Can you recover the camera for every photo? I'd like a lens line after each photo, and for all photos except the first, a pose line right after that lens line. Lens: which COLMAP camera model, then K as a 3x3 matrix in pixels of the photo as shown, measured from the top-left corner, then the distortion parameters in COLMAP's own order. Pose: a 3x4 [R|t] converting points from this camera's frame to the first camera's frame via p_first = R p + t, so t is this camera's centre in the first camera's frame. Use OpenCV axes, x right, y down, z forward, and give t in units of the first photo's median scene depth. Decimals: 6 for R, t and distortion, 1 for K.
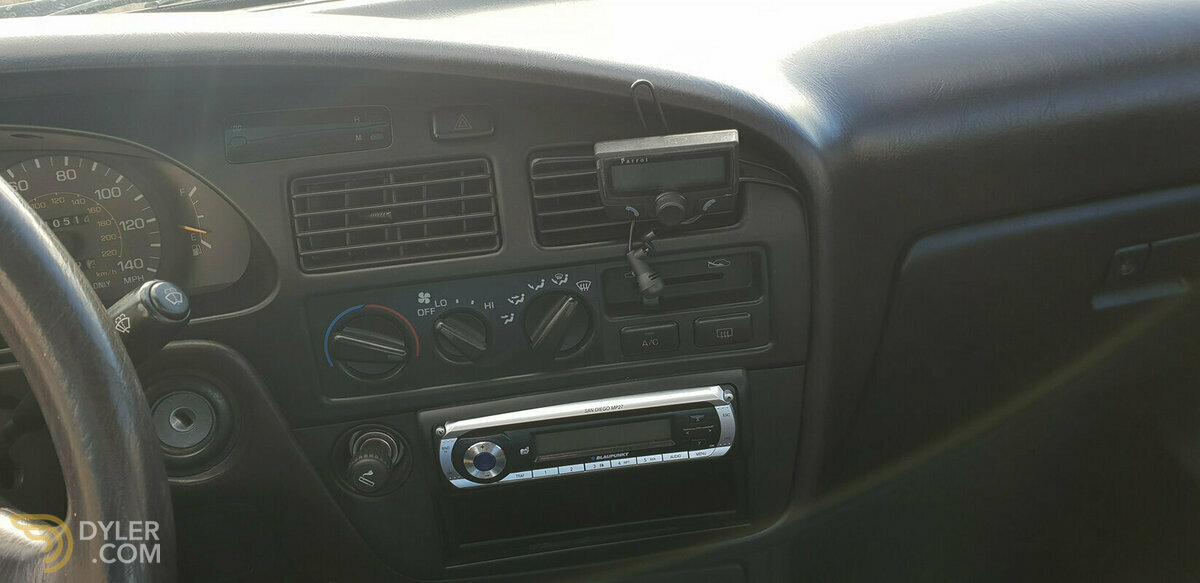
lens RADIAL K [[915.5, 0, 572.8], [0, 915.5, 277.3], [0, 0, 1]] dist [0.012536, -0.015392]
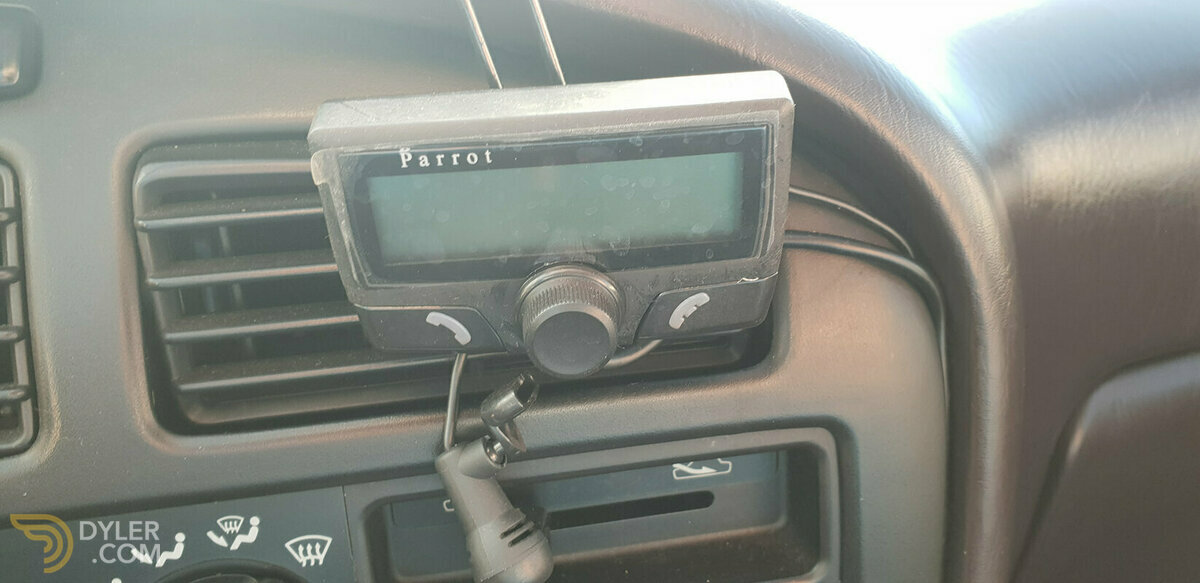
lens RADIAL K [[915.5, 0, 592.8], [0, 915.5, 292.4], [0, 0, 1]] dist [0.012536, -0.015392]
pose [[0.992381, 0.008702, 0.122898, 0.073033], [0.002332, 0.995997, -0.089356, -0.054362], [-0.123184, 0.088962, 0.988388, 0.658821]]
